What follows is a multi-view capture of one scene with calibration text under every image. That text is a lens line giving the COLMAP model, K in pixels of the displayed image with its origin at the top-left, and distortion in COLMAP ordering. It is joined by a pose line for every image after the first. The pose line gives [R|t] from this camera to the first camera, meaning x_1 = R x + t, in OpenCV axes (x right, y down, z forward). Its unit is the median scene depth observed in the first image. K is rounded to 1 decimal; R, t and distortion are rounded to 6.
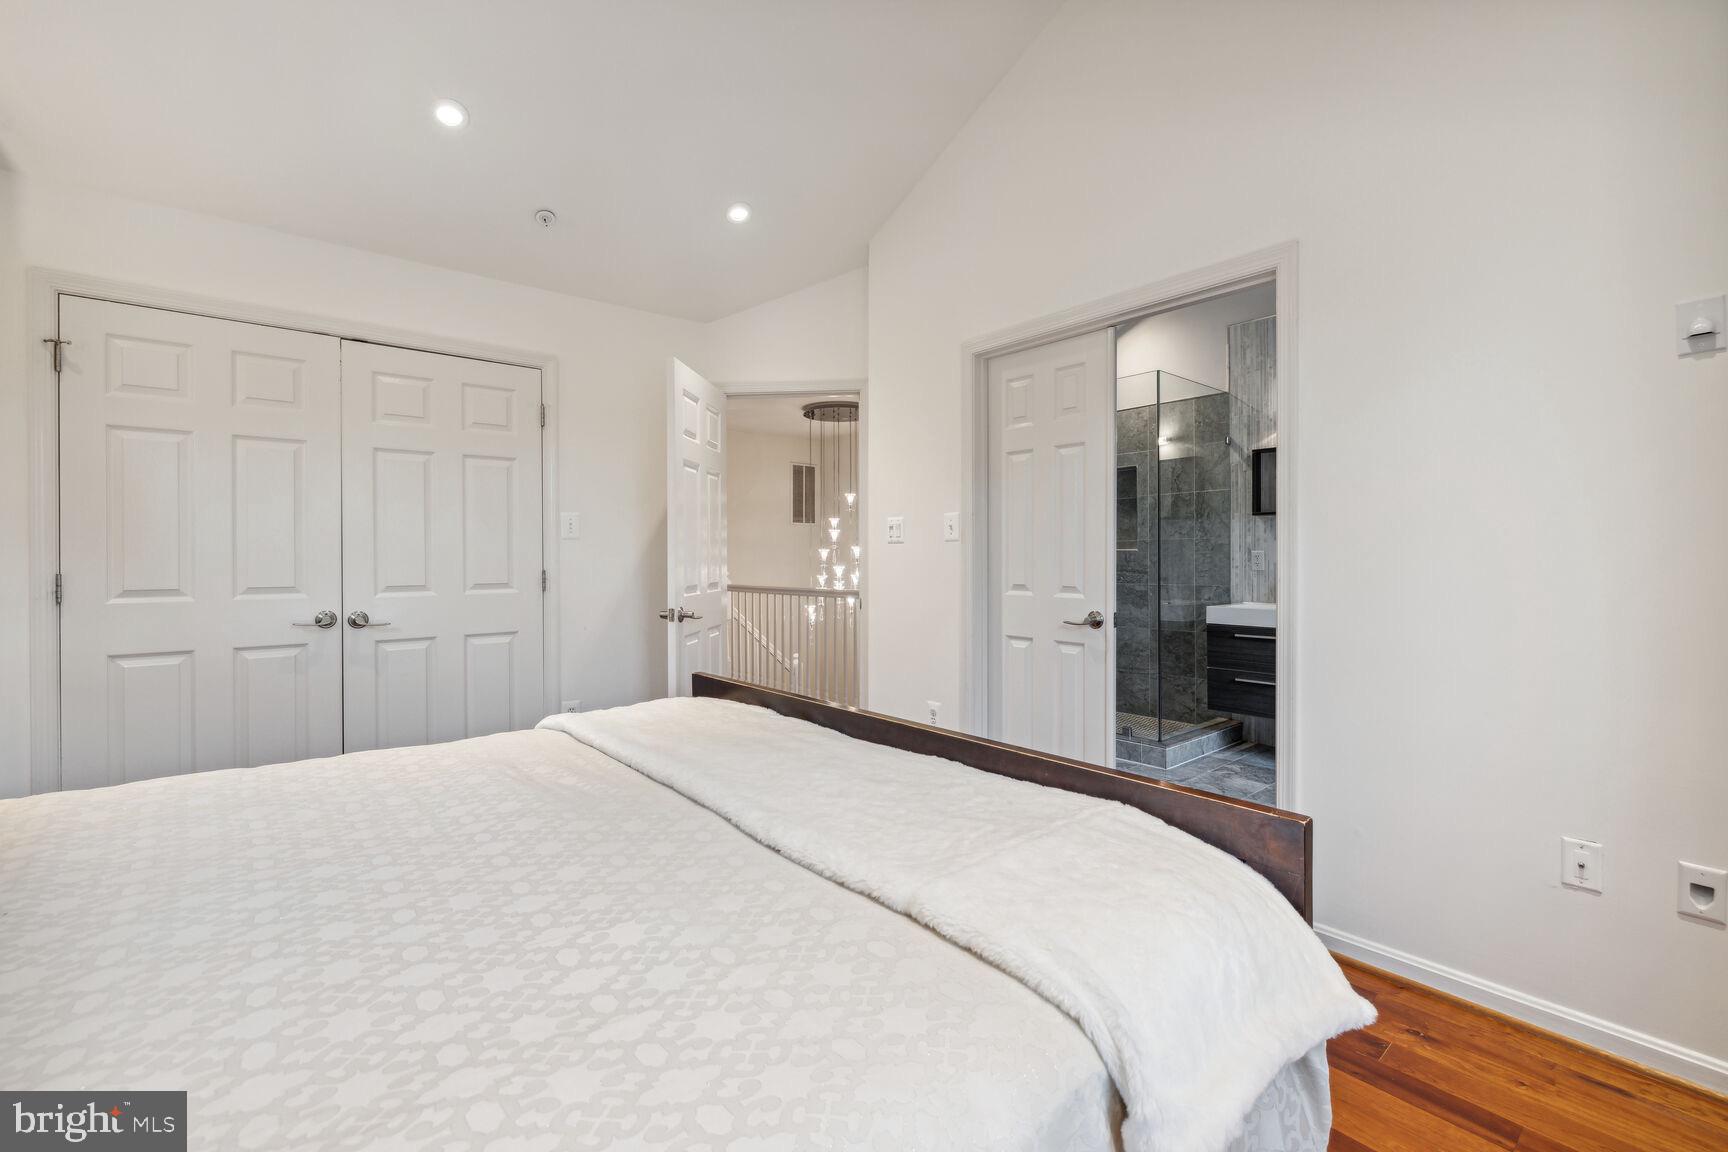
lens RADIAL K [[726.3, 0, 869.6], [0, 726.3, 565.7], [0, 0, 1]] dist [-0.001768, 0.000640]
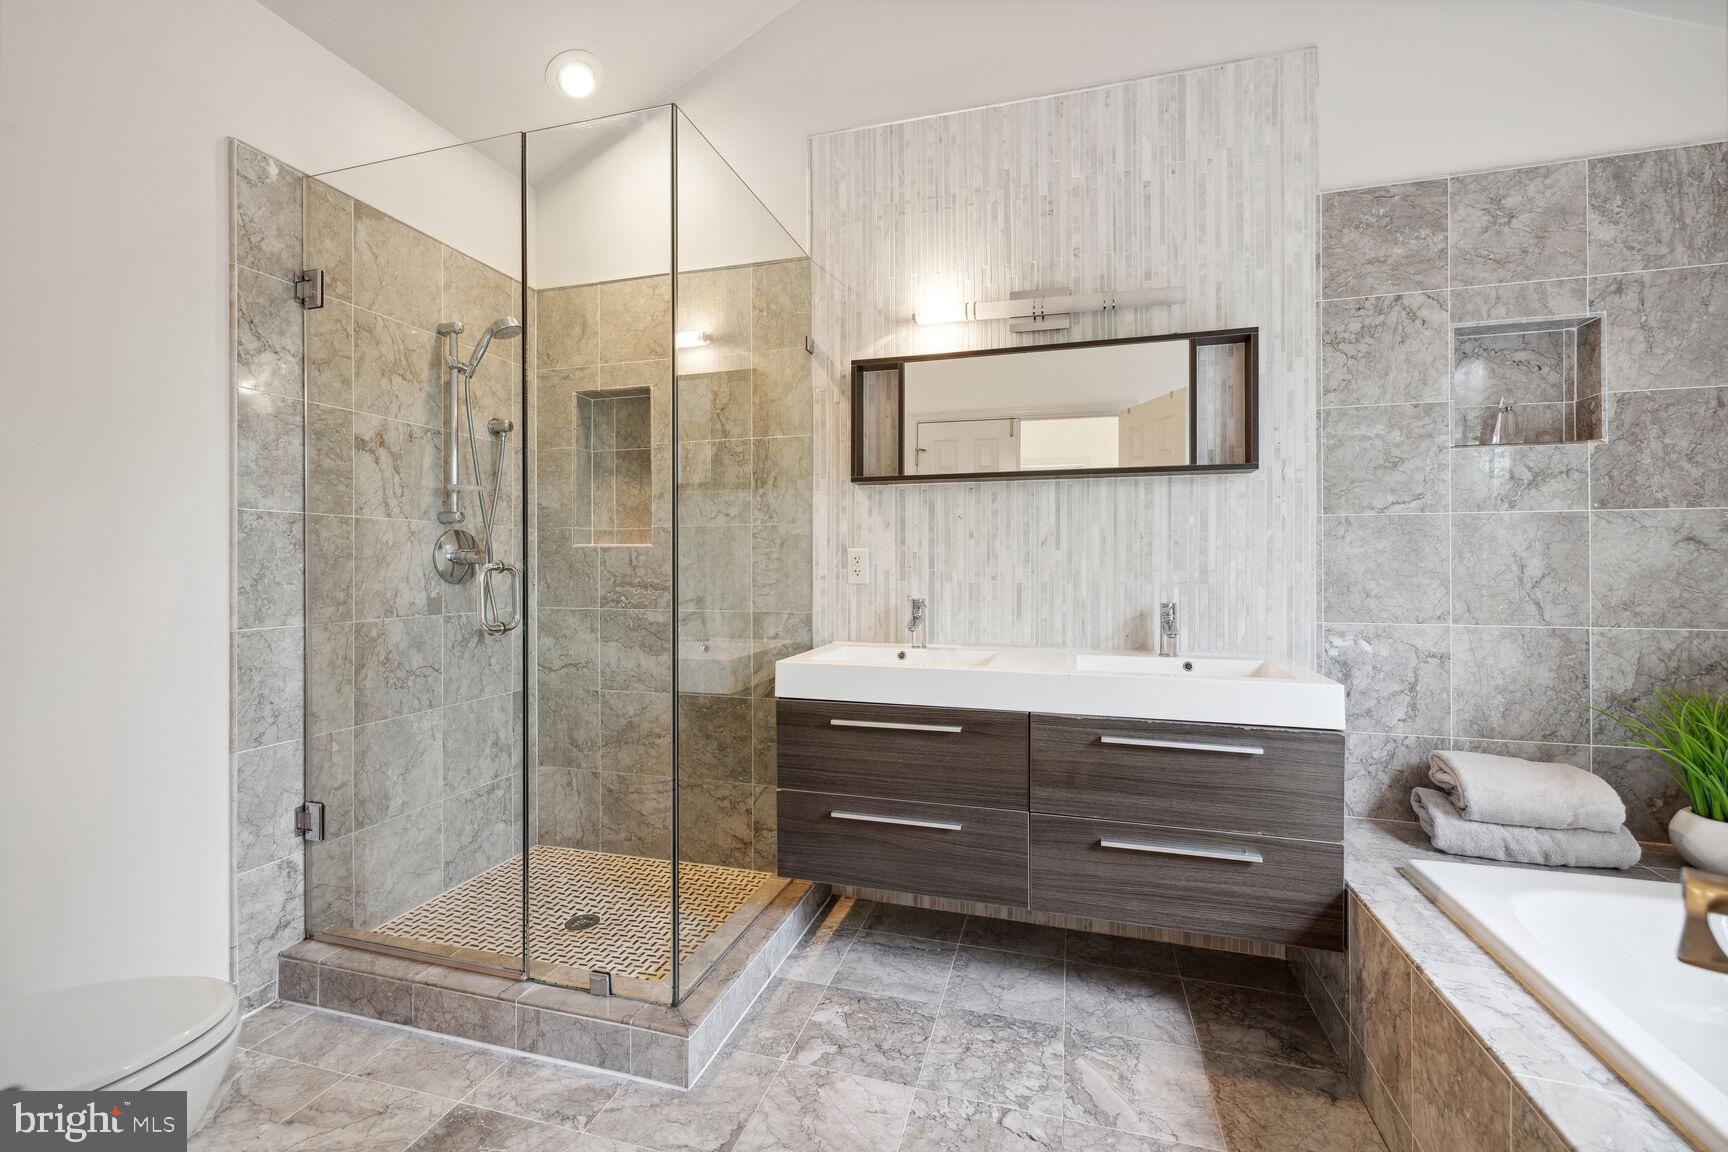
lens RADIAL K [[726.3, 0, 863.6], [0, 726.3, 569.9], [0, 0, 1]] dist [-0.001768, 0.000640]
pose [[0.835516, 0.002799, 0.549459, 0.226864], [-0.001087, 0.999993, -0.003442, -0.002298], [-0.549465, 0.002278, 0.835514, 0.516979]]
